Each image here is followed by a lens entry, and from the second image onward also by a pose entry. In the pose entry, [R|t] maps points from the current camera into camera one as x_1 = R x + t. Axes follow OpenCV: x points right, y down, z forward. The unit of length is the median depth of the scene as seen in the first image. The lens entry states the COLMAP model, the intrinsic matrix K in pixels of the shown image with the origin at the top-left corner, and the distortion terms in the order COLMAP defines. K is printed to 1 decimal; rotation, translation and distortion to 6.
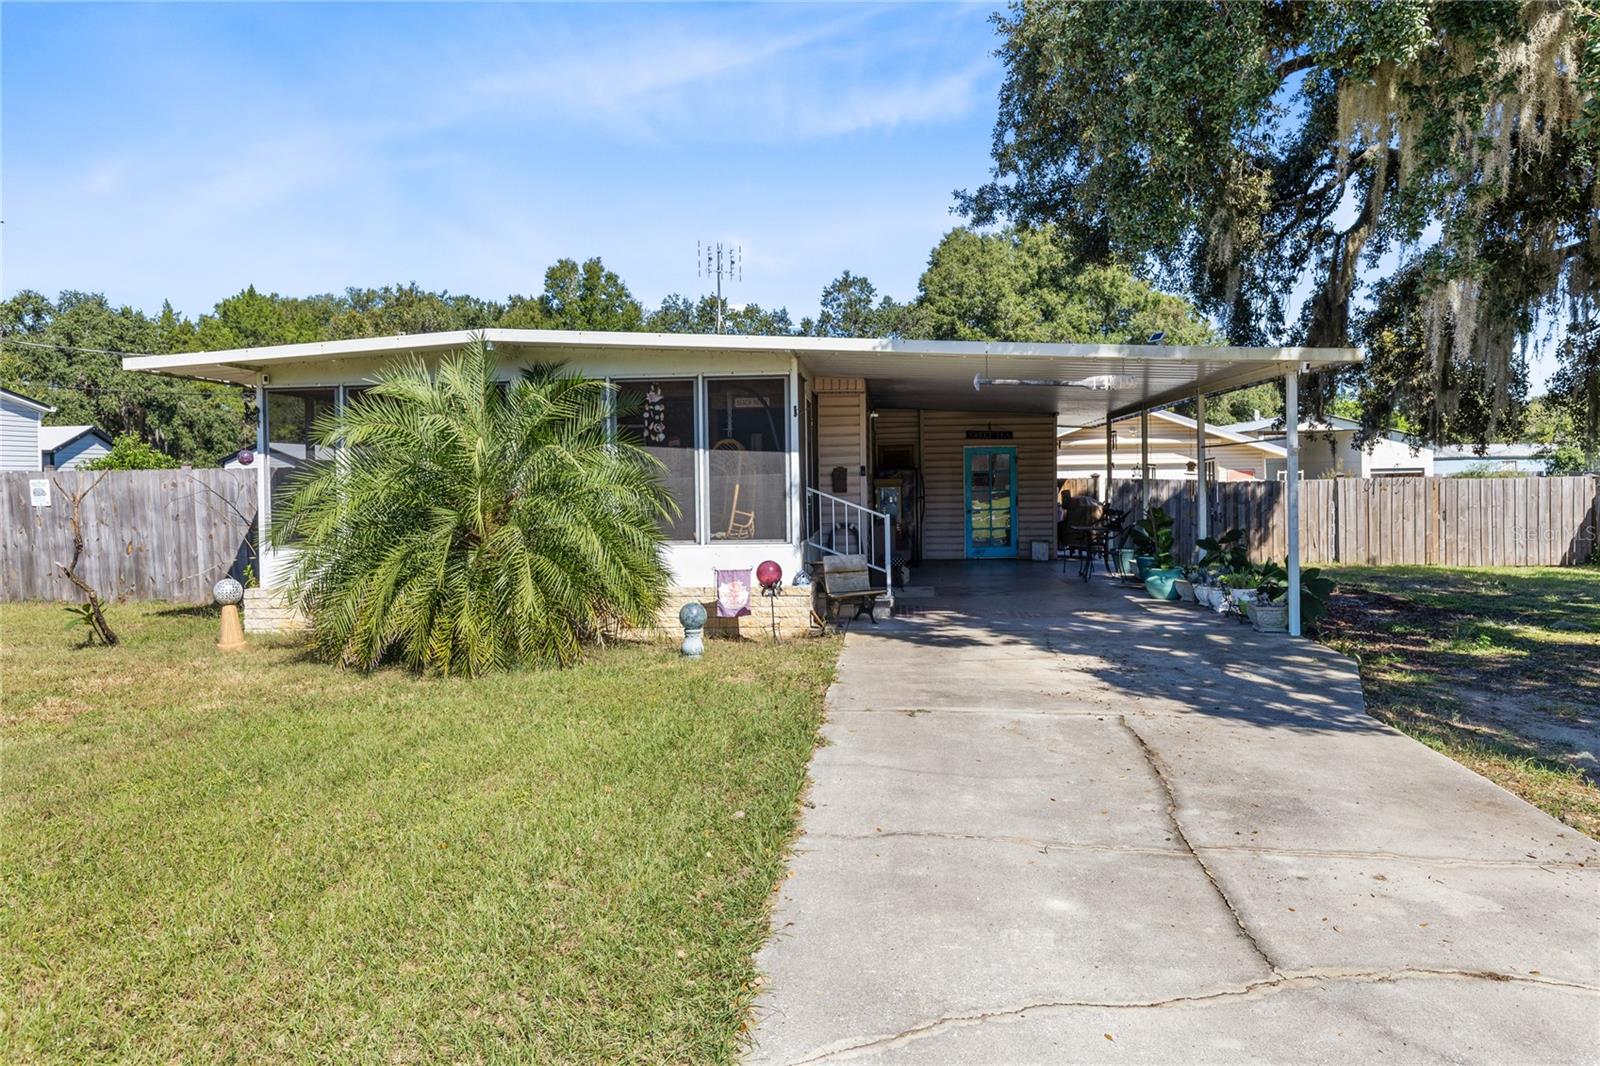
lens RADIAL K [[1117.3, 0, 800.0], [0, 1117.3, 533.0], [0, 0, 1]] dist [0.000305, -0.000857]
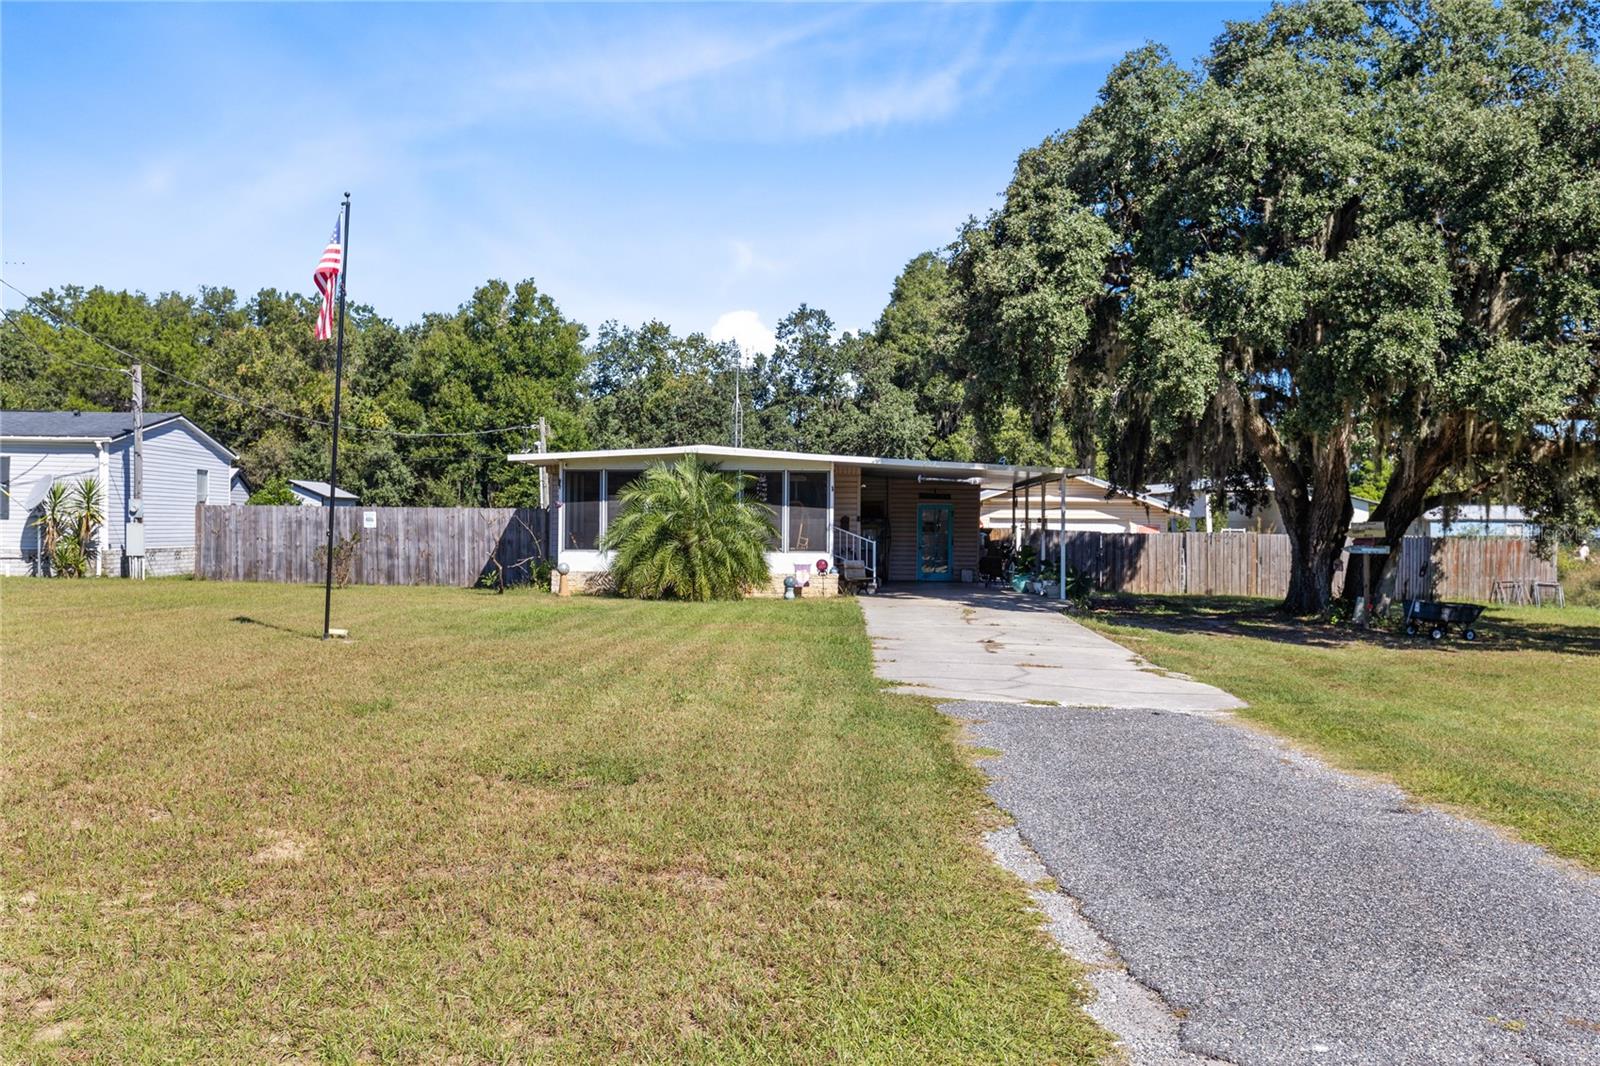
lens RADIAL K [[1608.8, 0, 800.0], [0, 1608.8, 533.0], [0, 0, 1]] dist [-0.007886, -0.004555]
pose [[0.997710, 0.023455, 0.063440, -0.142307], [-0.020512, 0.998701, -0.046646, 0.063574], [-0.064451, 0.045238, 0.996895, -1.109851]]
